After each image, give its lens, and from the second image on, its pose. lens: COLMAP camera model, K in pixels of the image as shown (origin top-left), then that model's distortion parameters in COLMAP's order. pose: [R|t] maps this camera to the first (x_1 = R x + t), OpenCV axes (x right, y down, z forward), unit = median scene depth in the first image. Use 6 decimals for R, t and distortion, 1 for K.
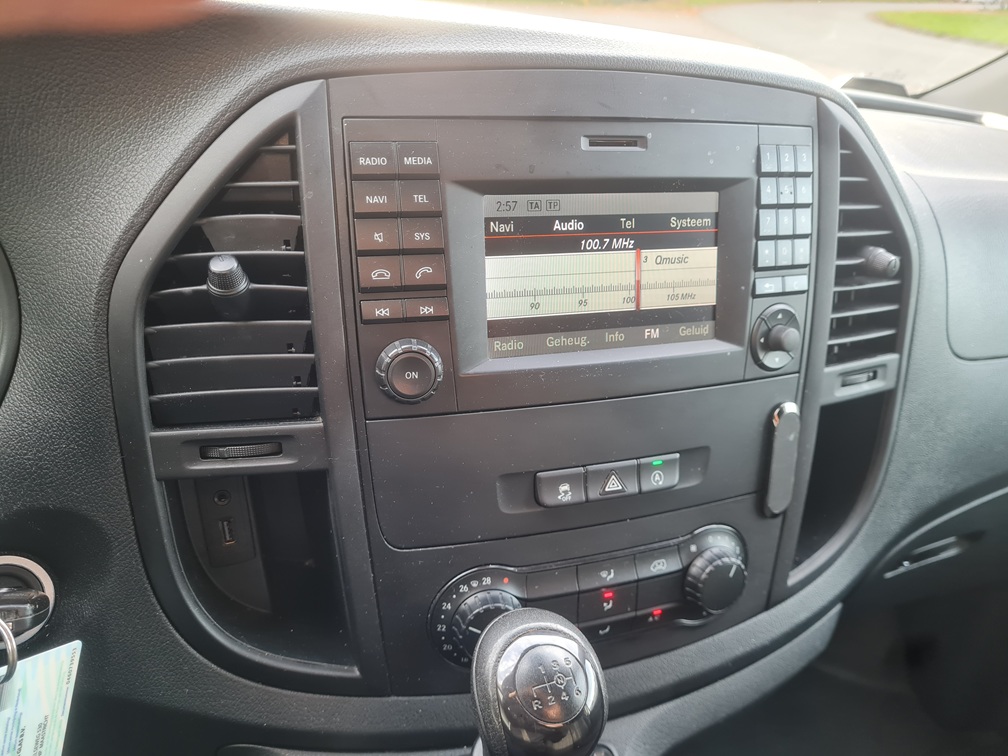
lens RADIAL K [[745.4, 0, 504.0], [0, 745.4, 378.0], [0, 0, 1]] dist [-0.000671, 0.000131]
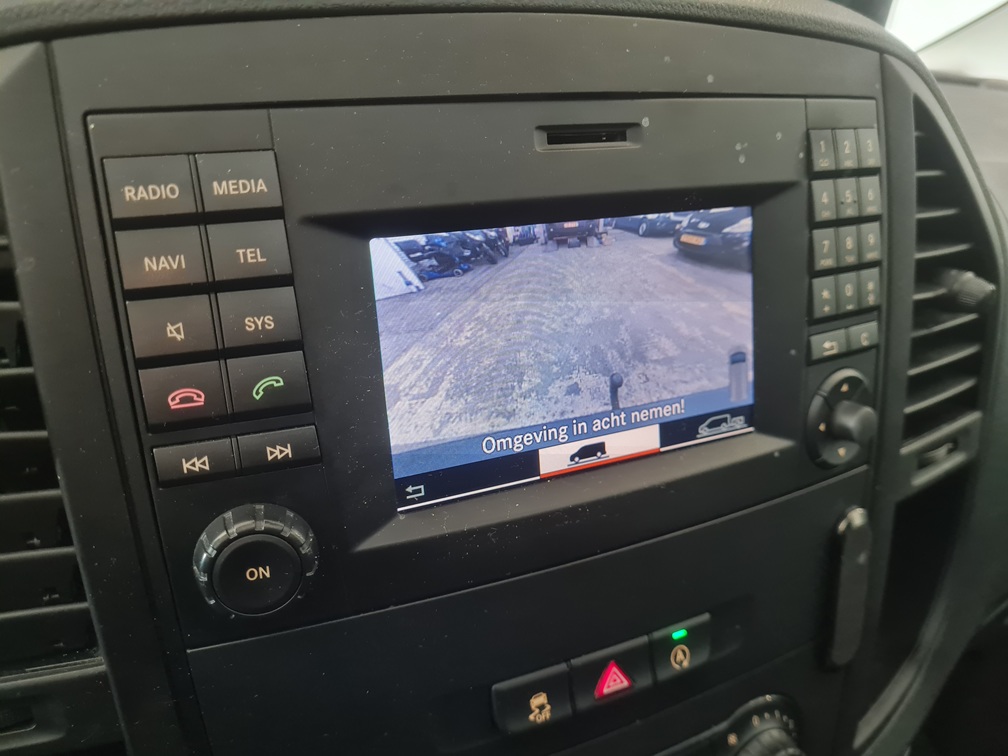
lens RADIAL K [[775.2, 0, 504.0], [0, 775.2, 378.0], [0, 0, 1]] dist [-0.017220, -0.005328]
pose [[0.995331, -0.061457, 0.074422, 0.020874], [0.060408, 0.998041, 0.016273, -0.126610], [-0.075276, -0.011701, 0.997094, 0.358221]]
